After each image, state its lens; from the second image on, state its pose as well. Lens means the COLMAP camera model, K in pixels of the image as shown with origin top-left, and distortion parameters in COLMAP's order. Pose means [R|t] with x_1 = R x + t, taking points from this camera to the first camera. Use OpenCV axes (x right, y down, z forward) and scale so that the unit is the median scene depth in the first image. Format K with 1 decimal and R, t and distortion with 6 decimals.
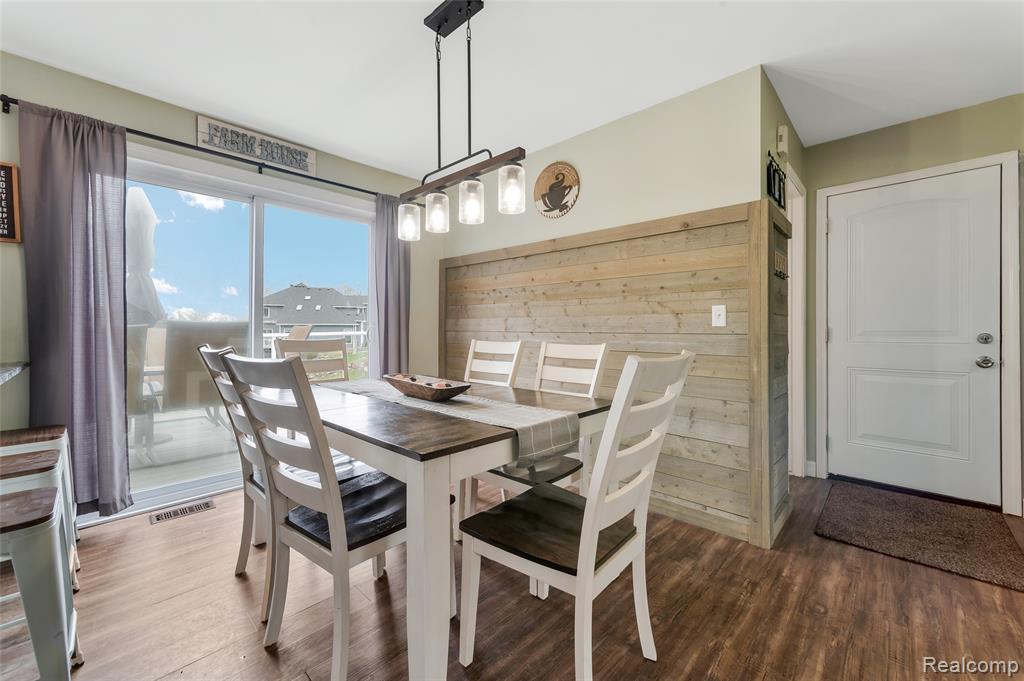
lens RADIAL K [[405.8, 0, 514.0], [0, 405.8, 330.0], [0, 0, 1]] dist [-0.000820, 0.000055]
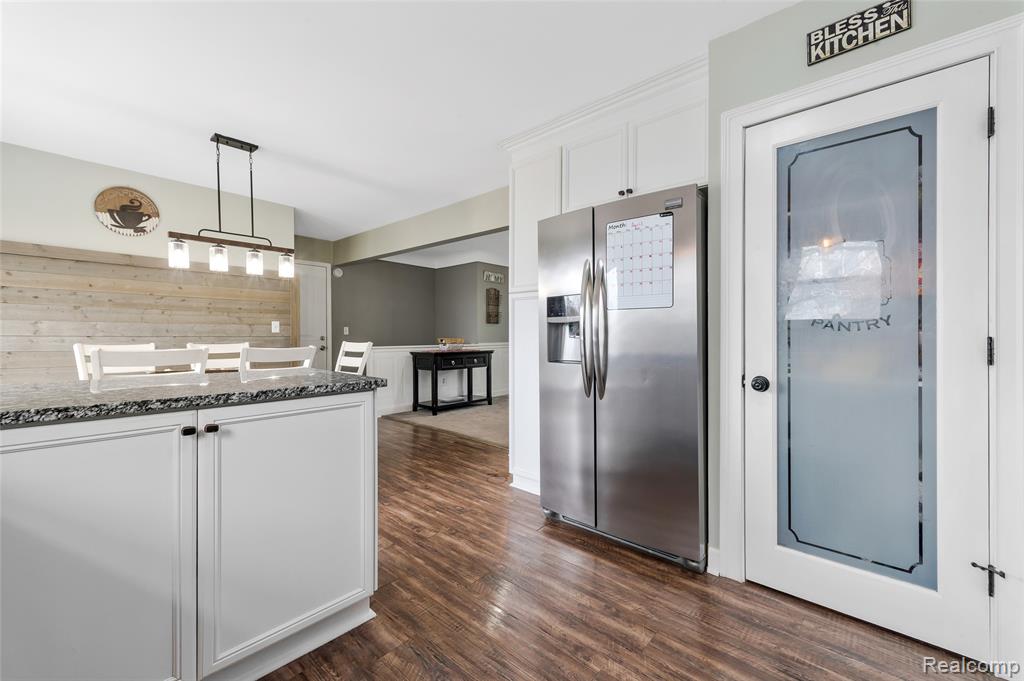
lens RADIAL K [[410.0, 0, 512.6], [0, 410.0, 332.1], [0, 0, 1]] dist [-0.001485, -0.000040]
pose [[-0.016926, 0.005059, 0.999844, -1.252506], [-0.002625, 0.999984, -0.005105, -0.003566], [-0.999853, -0.002711, -0.016912, -0.070491]]
